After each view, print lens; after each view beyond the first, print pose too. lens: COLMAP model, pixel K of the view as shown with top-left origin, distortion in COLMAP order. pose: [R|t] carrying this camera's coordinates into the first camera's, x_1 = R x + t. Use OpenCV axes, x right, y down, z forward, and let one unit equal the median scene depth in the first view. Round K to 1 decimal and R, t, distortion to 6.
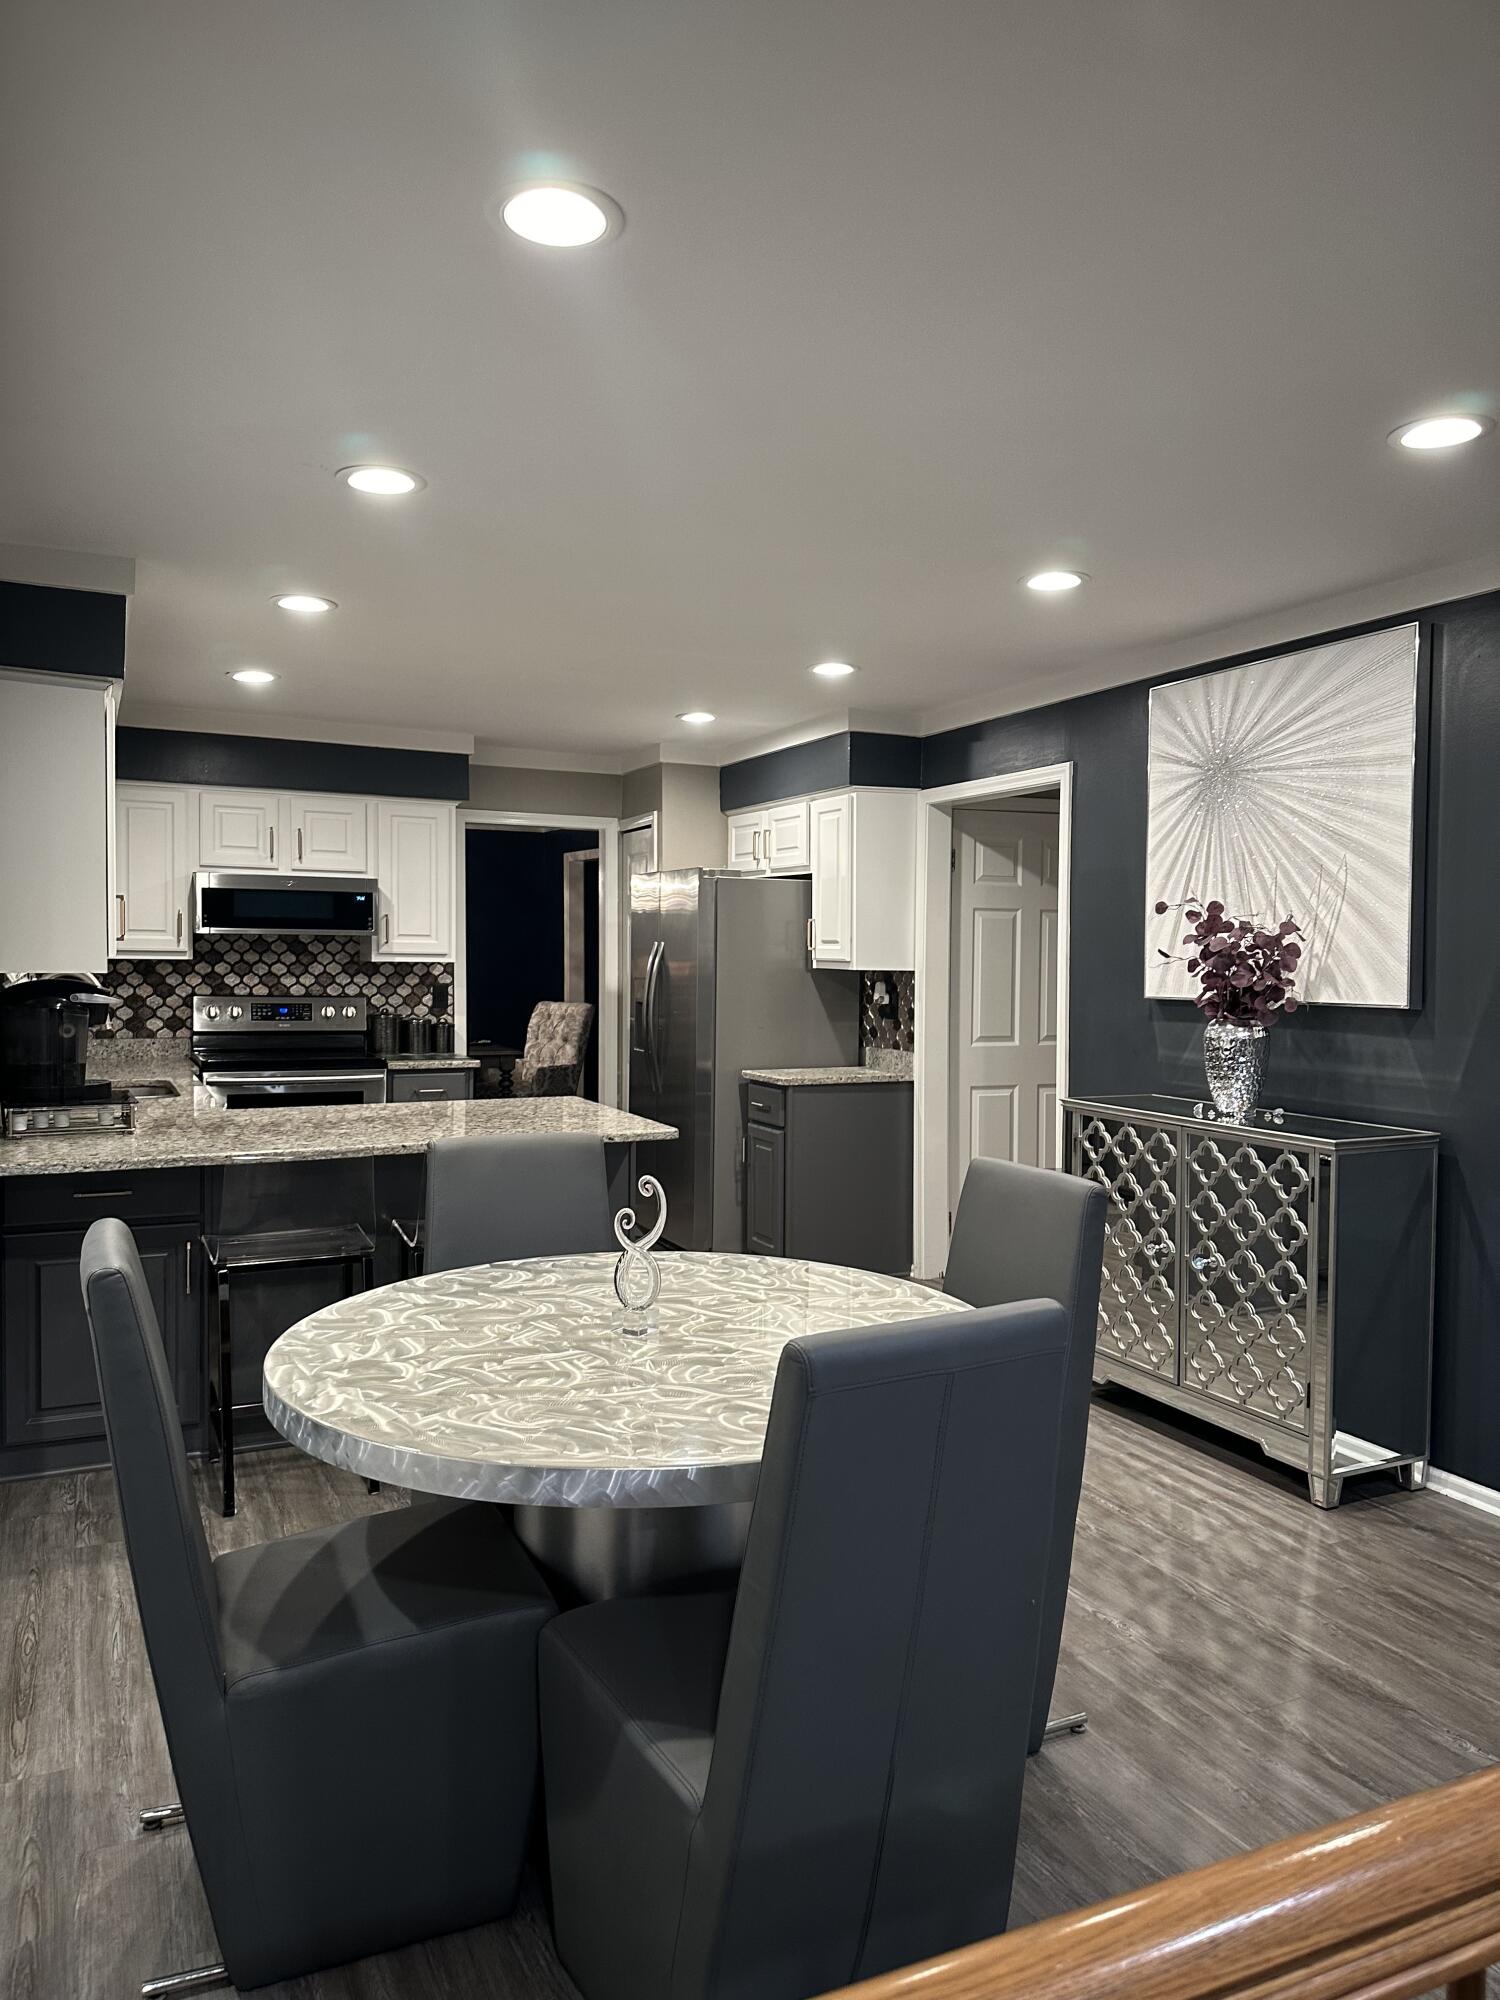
lens RADIAL K [[1417.3, 0, 750.0], [0, 1417.3, 1000.0], [0, 0, 1]] dist [0.088948, -0.131739]
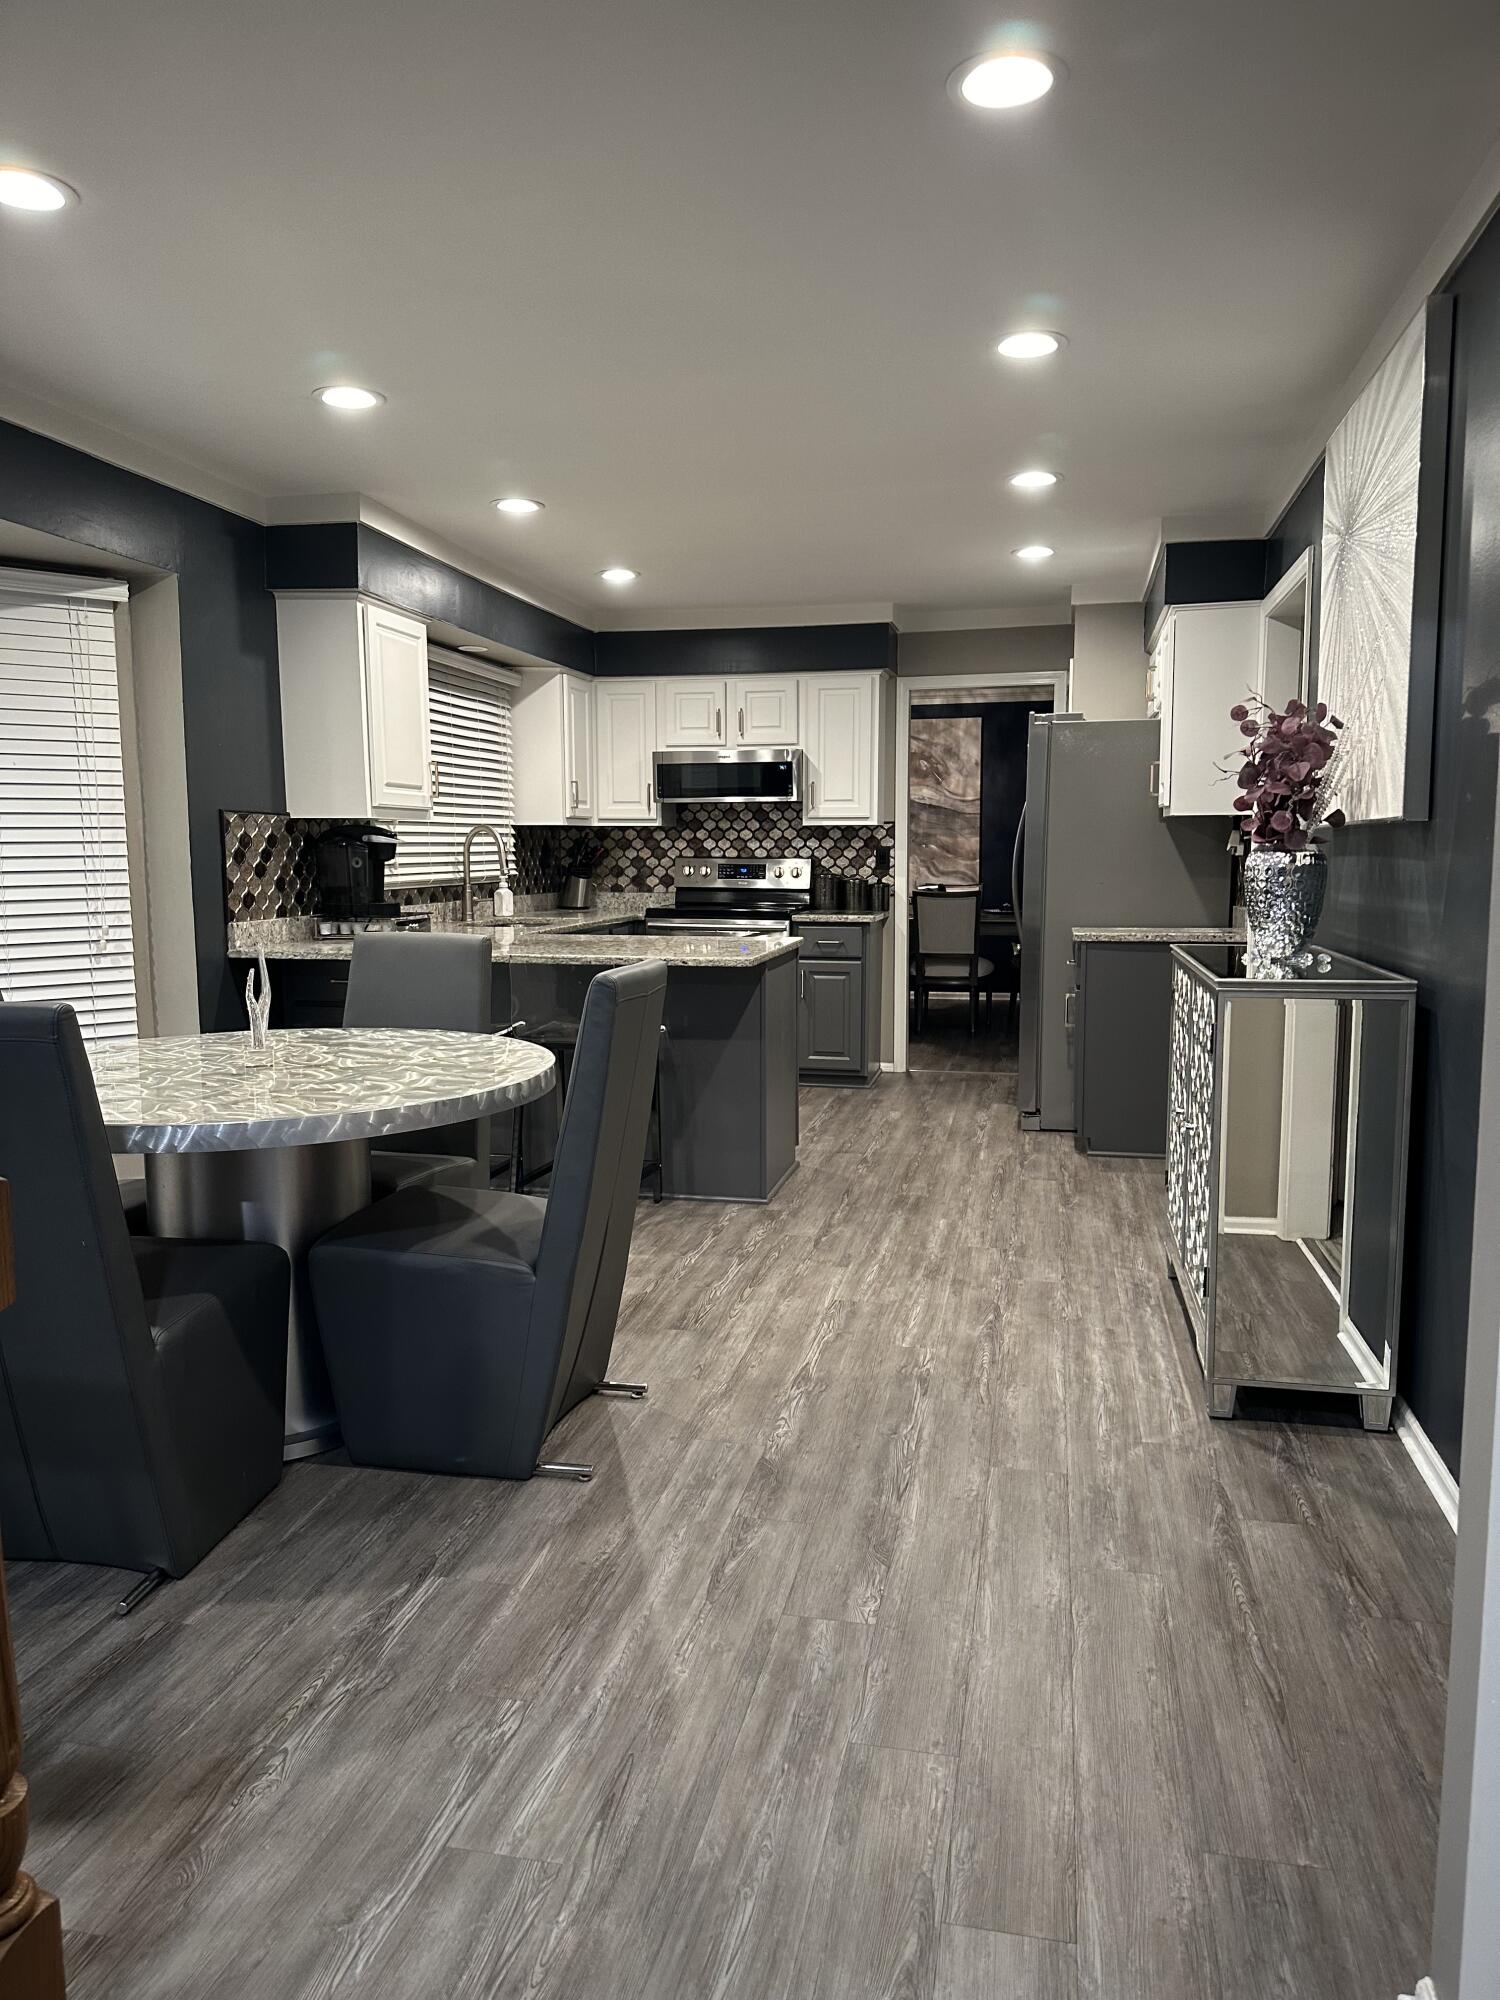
lens RADIAL K [[1392.9, 0, 725.7], [0, 1392.9, 1007.0], [0, 0, 1]] dist [0.161932, -0.206800]
pose [[0.782240, 0.058067, -0.620265, 0.372235], [-0.011007, 0.996779, 0.079433, 0.028235], [0.622880, -0.055308, 0.780360, 0.100839]]
